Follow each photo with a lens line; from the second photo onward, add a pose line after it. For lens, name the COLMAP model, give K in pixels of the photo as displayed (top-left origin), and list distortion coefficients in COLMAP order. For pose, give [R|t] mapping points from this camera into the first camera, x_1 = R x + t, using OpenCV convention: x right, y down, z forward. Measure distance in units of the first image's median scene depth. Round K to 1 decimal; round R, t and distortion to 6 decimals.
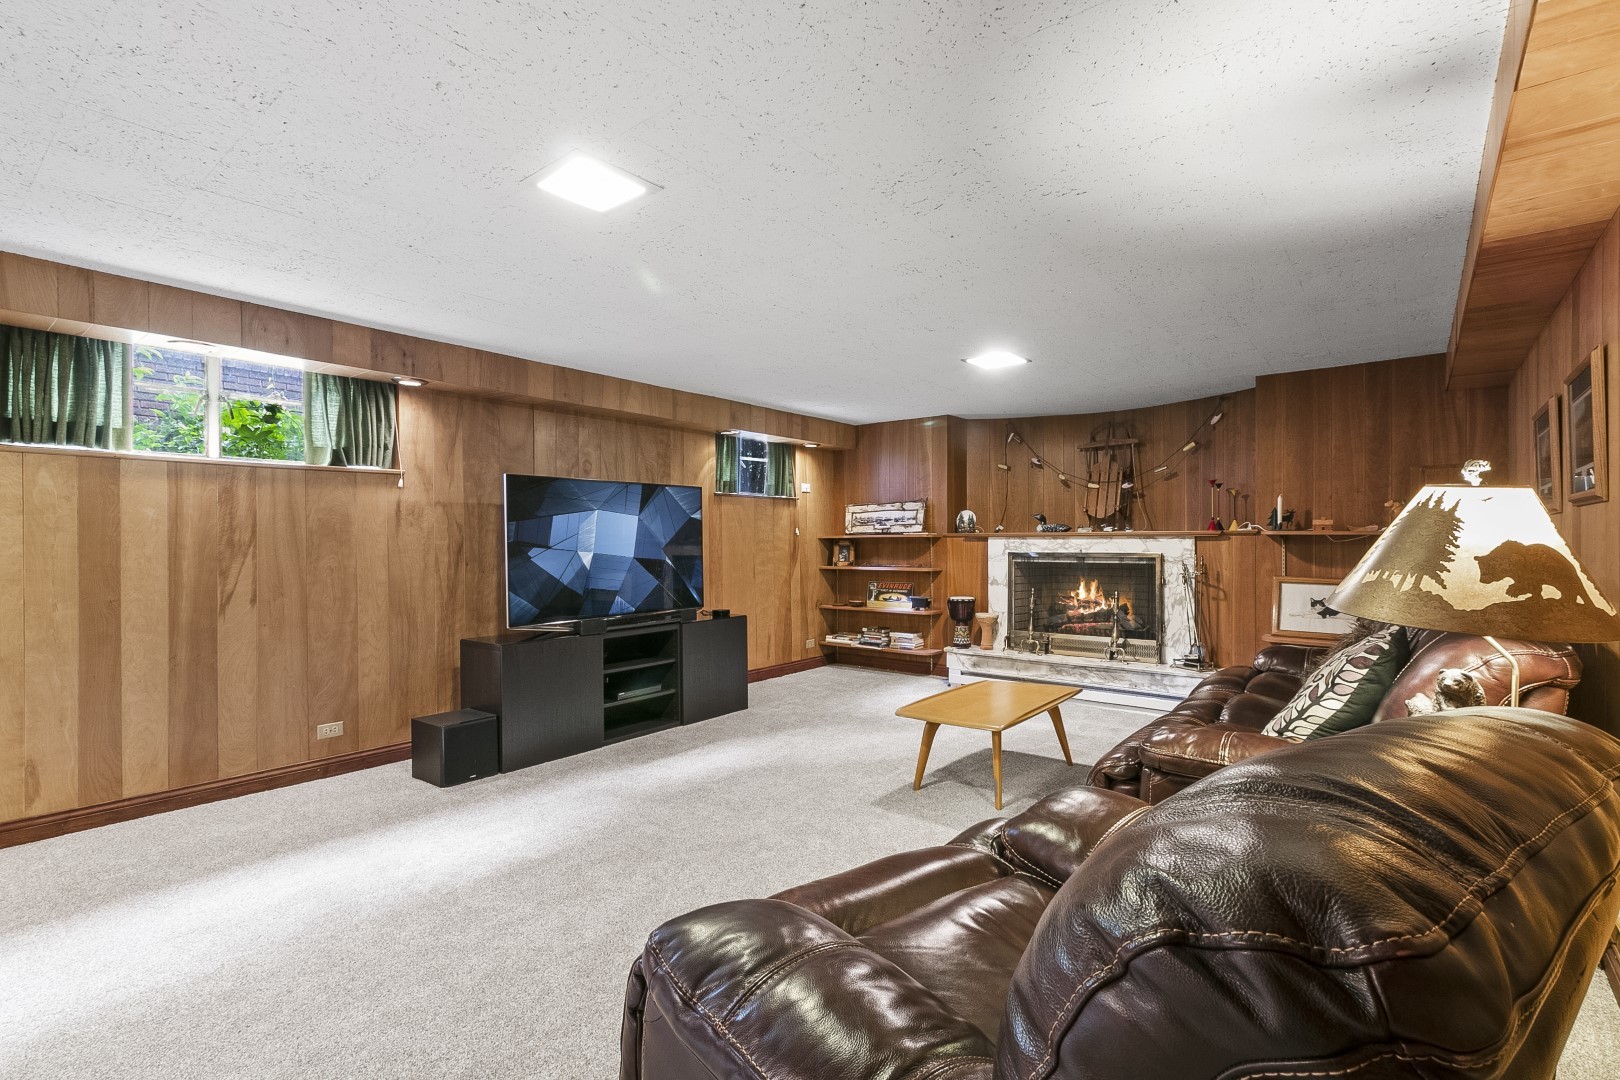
lens RADIAL K [[747.6, 0, 809.8], [0, 747.6, 539.8], [0, 0, 1]] dist [-0.003340, 0.002678]
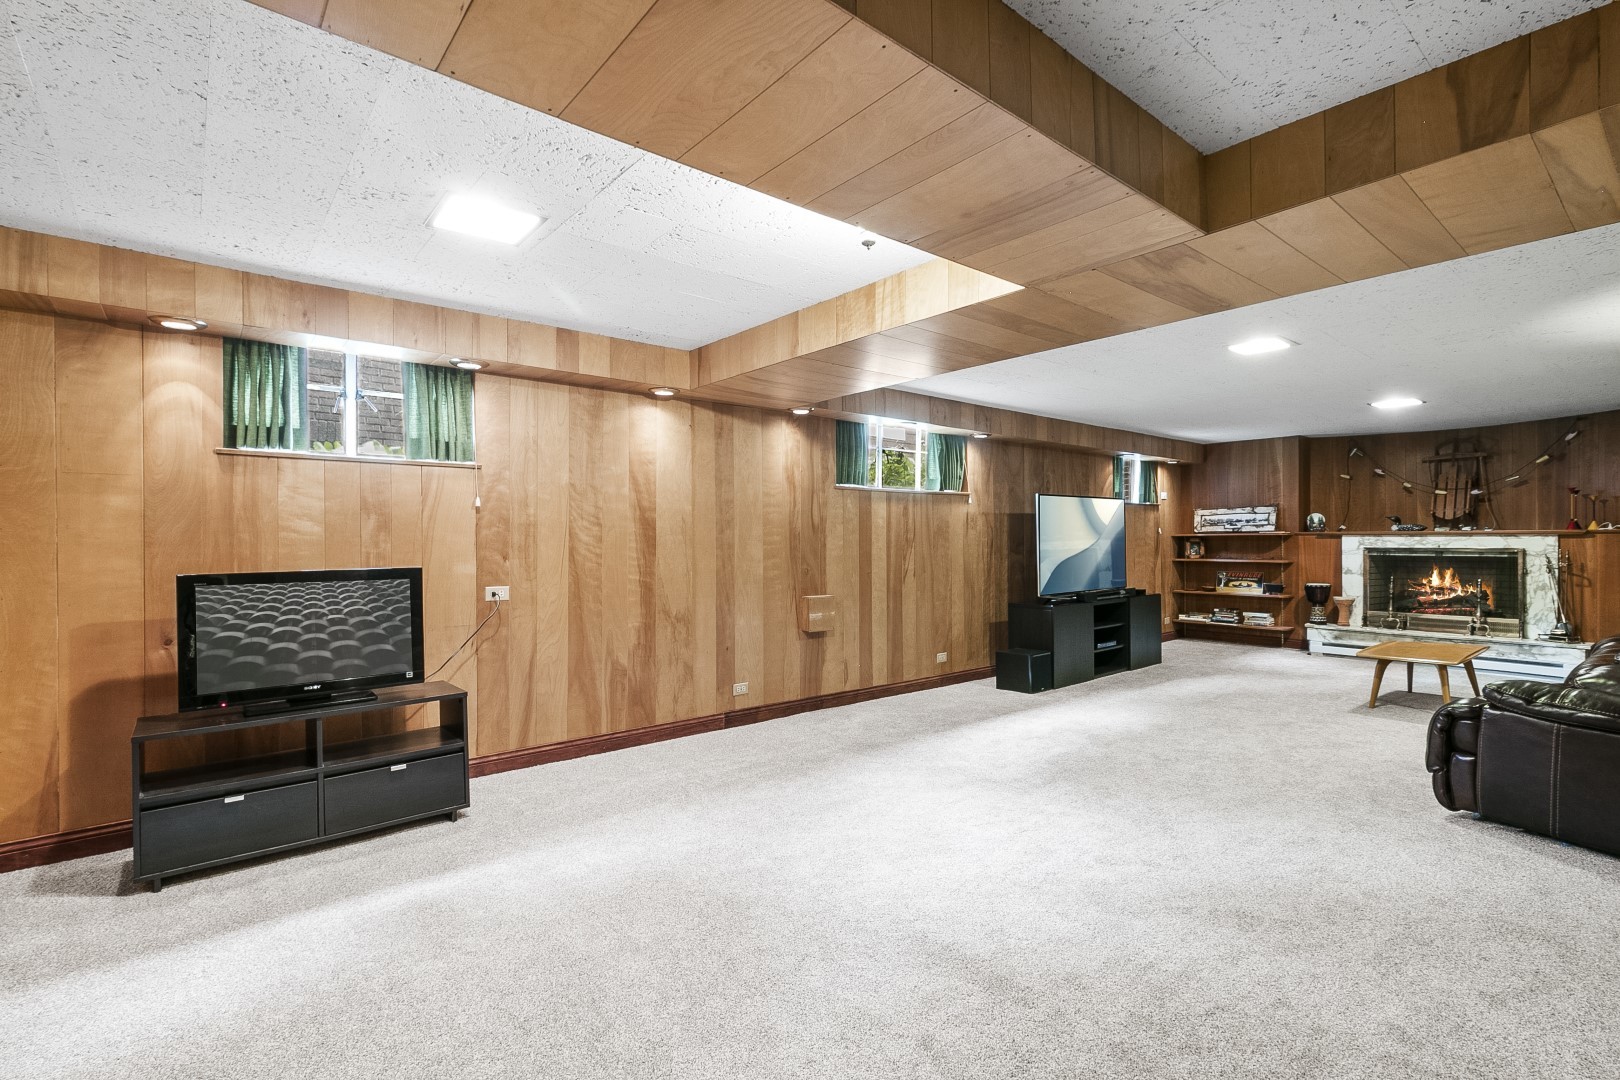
lens RADIAL K [[747.6, 0, 807.9], [0, 747.6, 540.6], [0, 0, 1]] dist [-0.003340, 0.002678]
pose [[0.978771, 0.000702, -0.204955, -0.395616], [0.000282, 0.999989, 0.004769, -0.000797], [0.204956, -0.004726, 0.978760, -0.408406]]
